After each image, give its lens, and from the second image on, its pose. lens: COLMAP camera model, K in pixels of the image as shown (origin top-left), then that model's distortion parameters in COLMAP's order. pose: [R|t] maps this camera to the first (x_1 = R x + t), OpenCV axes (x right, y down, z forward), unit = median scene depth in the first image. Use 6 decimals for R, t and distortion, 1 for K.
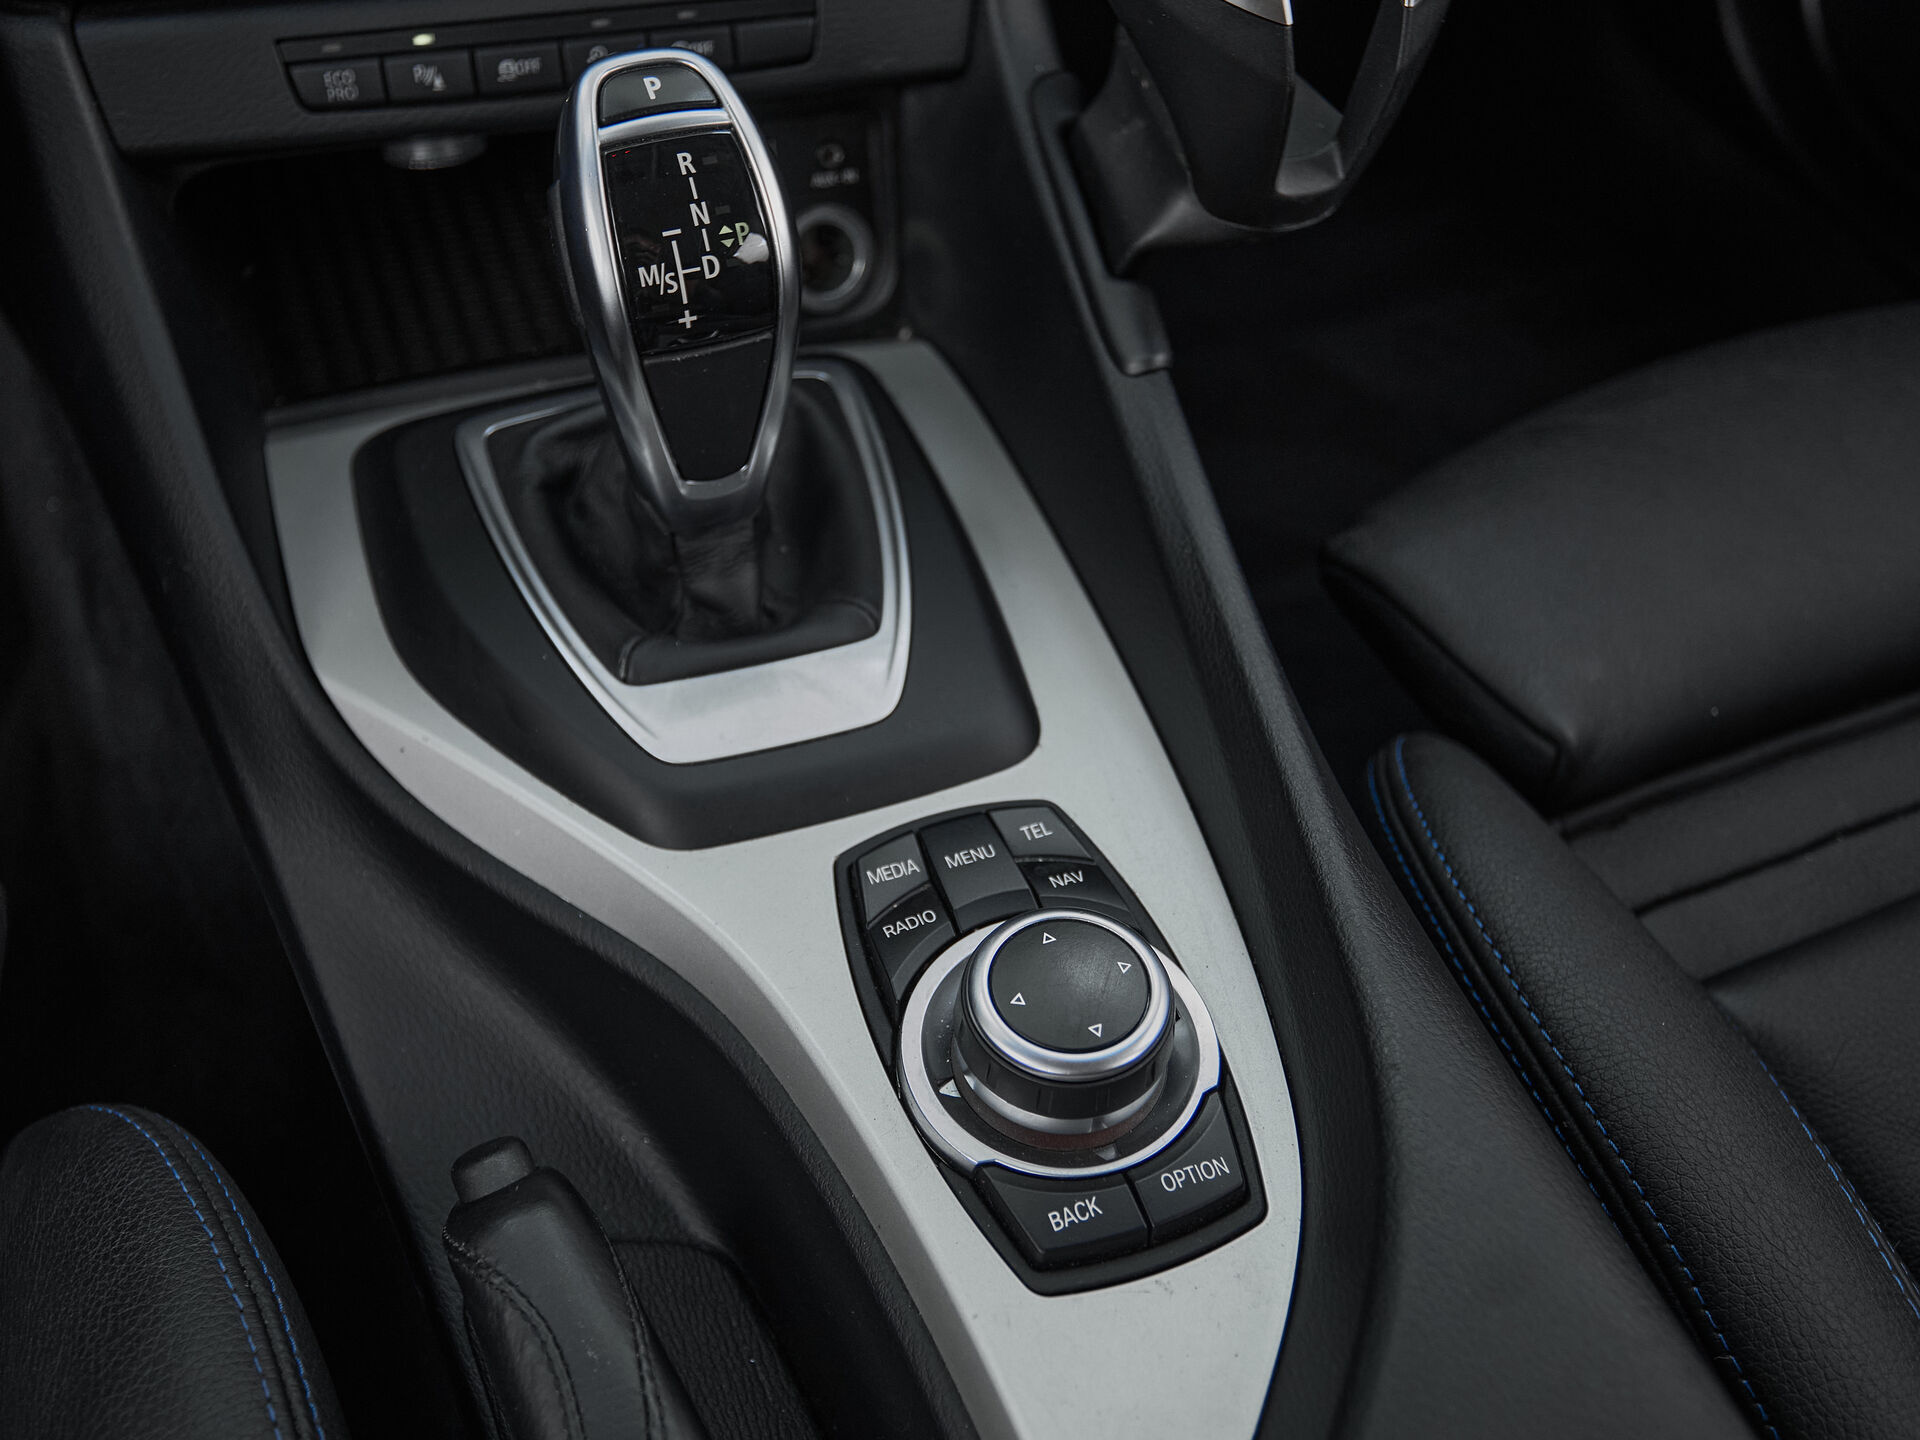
lens RADIAL K [[1861.1, 0, 946.3], [0, 1861.1, 721.0], [0, 0, 1]] dist [0.000810, 0.000000]
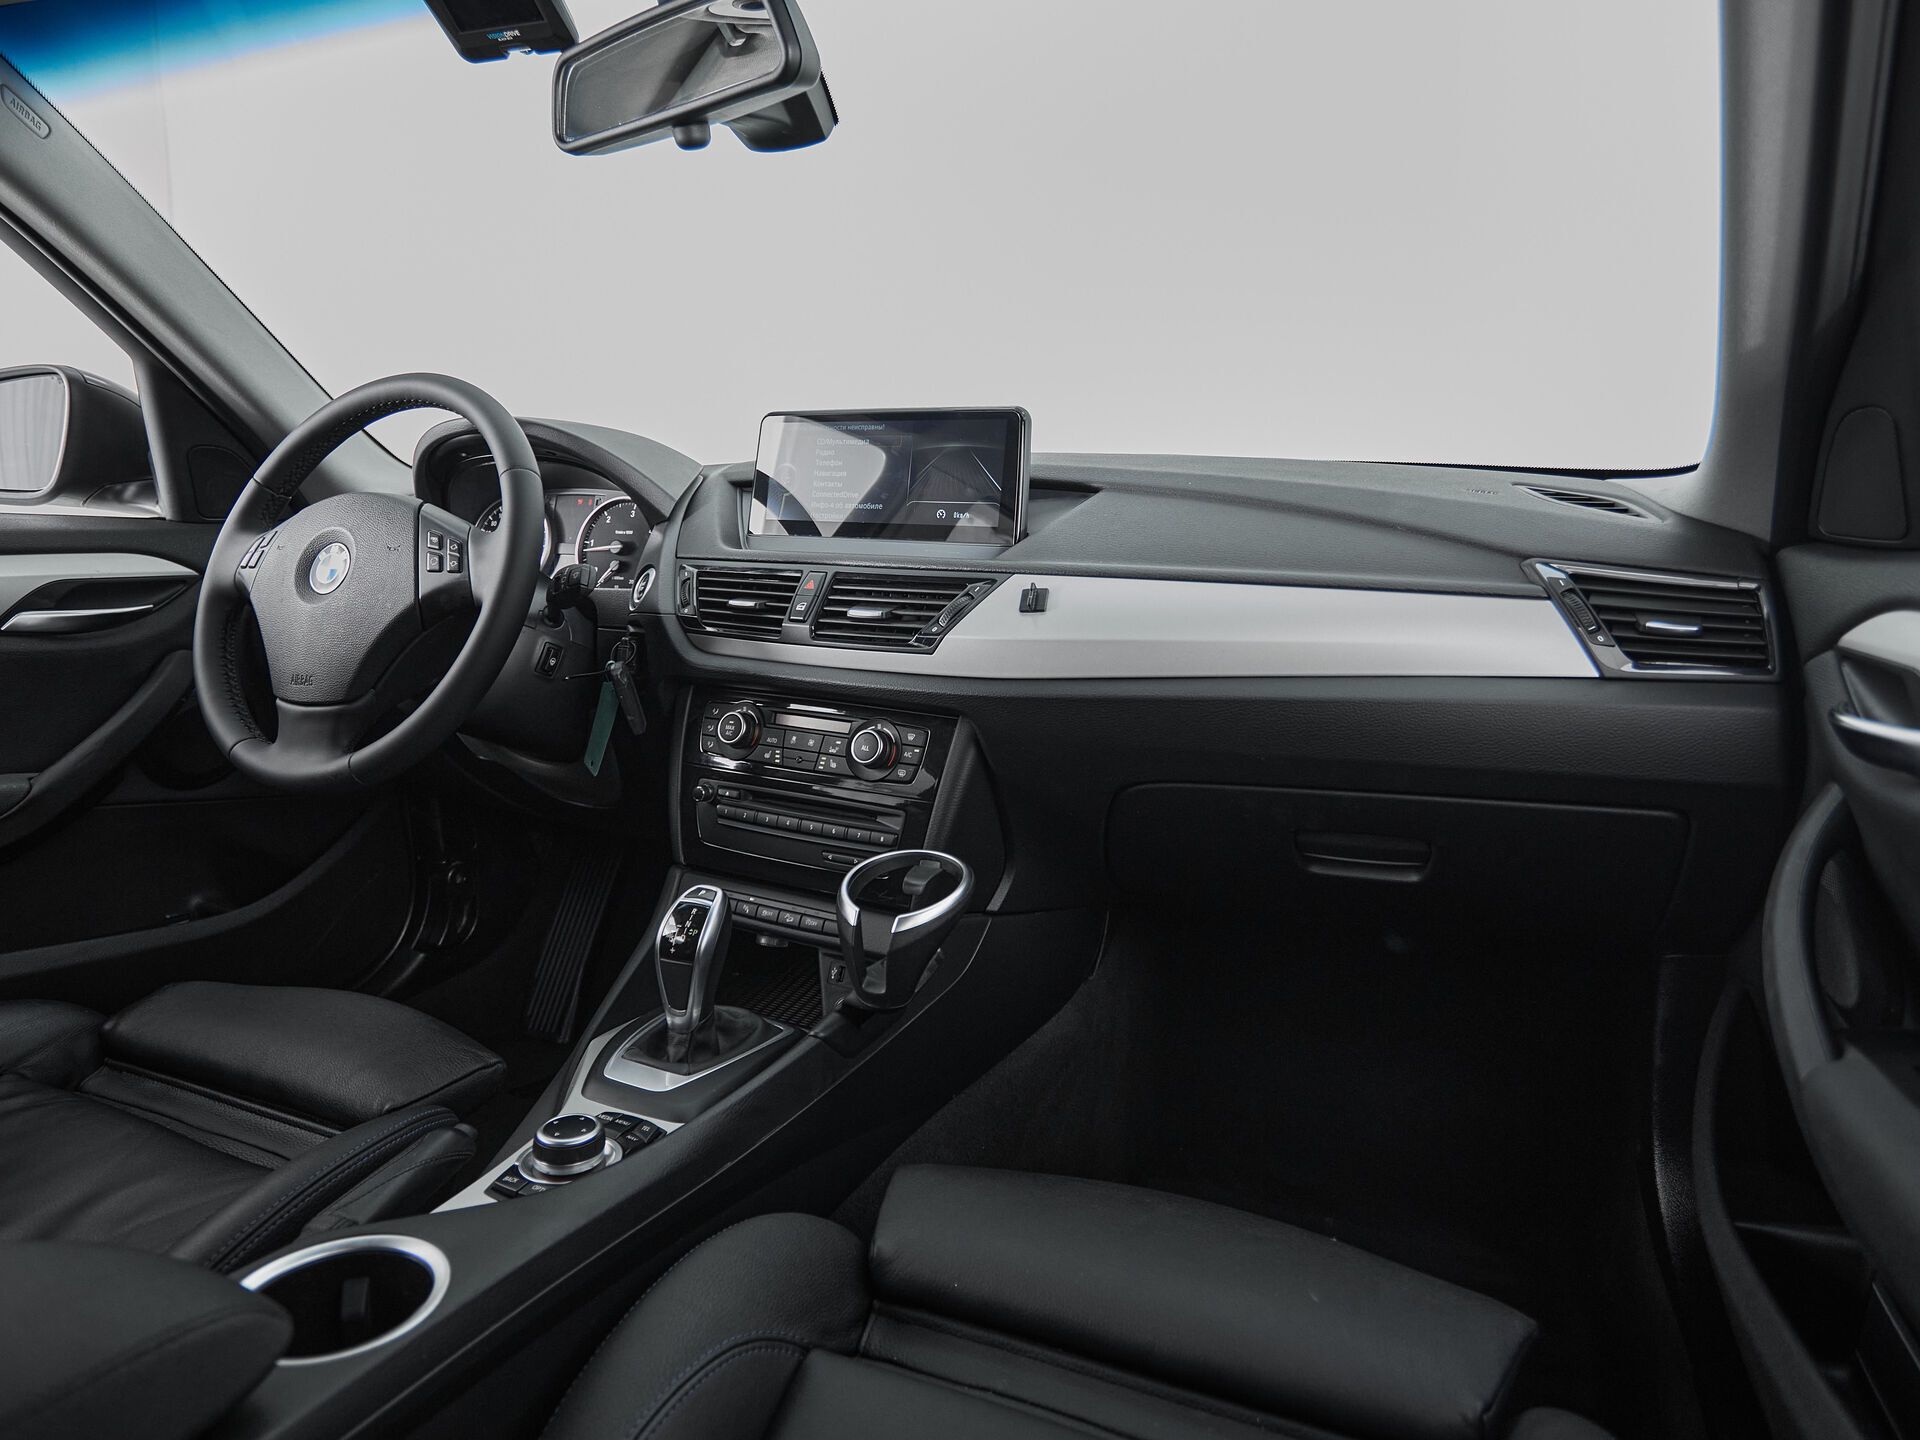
lens RADIAL K [[1188.0, 0, 955.1], [0, 1188.0, 671.5], [0, 0, 1]] dist [0.014557, -0.014206]
pose [[0.712687, 0.060203, -0.698894, 1.555783], [-0.514523, 0.722066, -0.462478, 0.146187], [0.476805, 0.689199, 0.545583, -0.288314]]
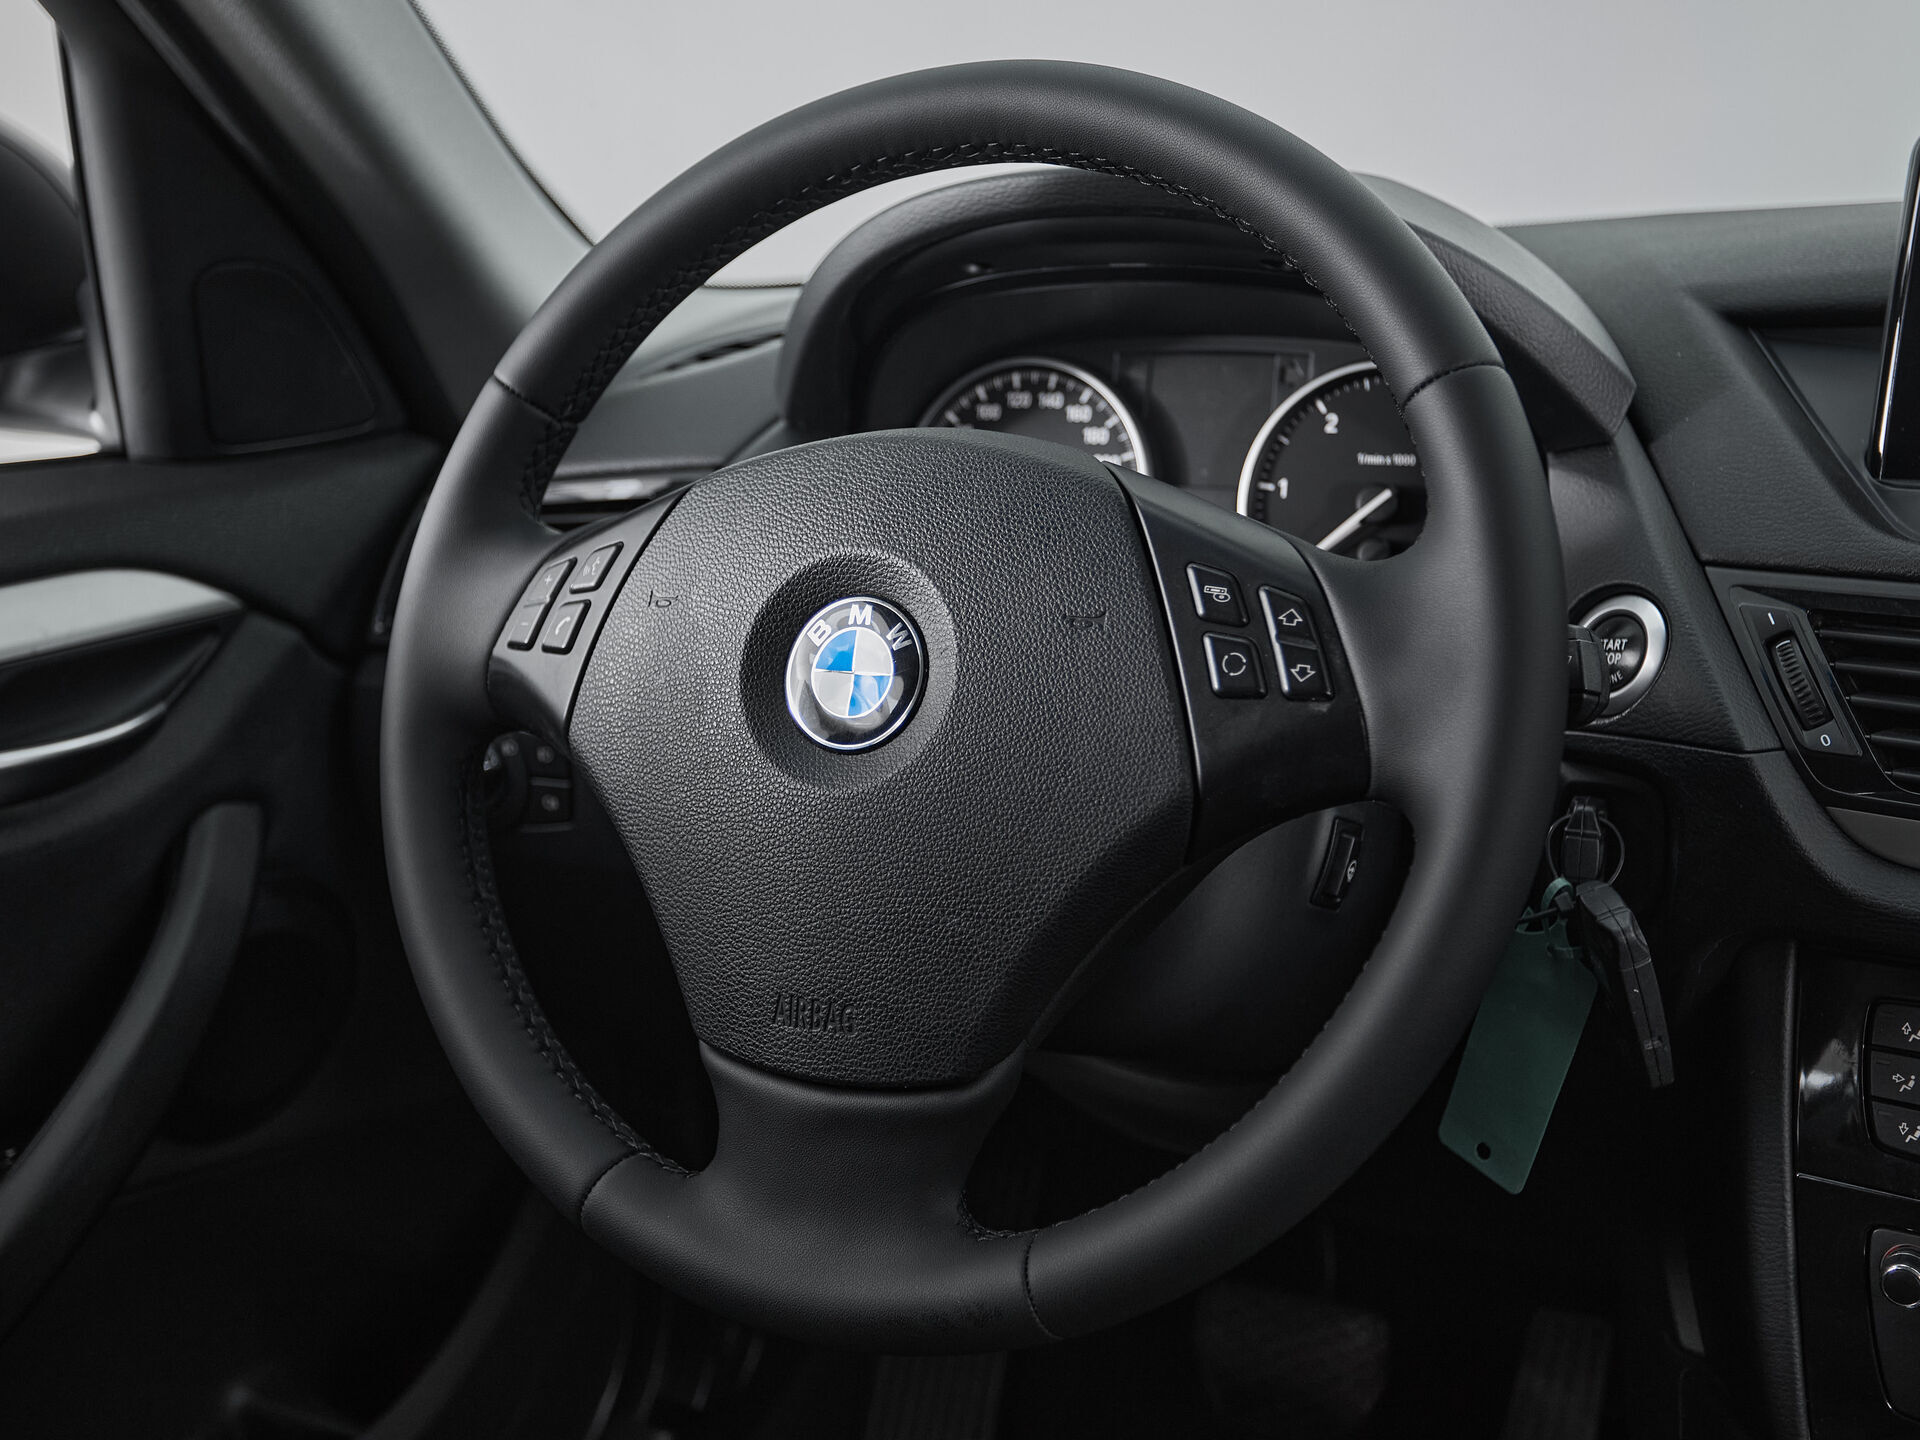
lens RADIAL K [[2264.3, 0, 887.4], [0, 2264.3, 648.6], [0, 0, 1]] dist [0.013822, 0.000000]
pose [[0.663978, 0.090410, -0.742266, 0.201495], [-0.521540, 0.767344, -0.373067, 0.086685], [0.535845, 0.634830, 0.556652, -0.560195]]
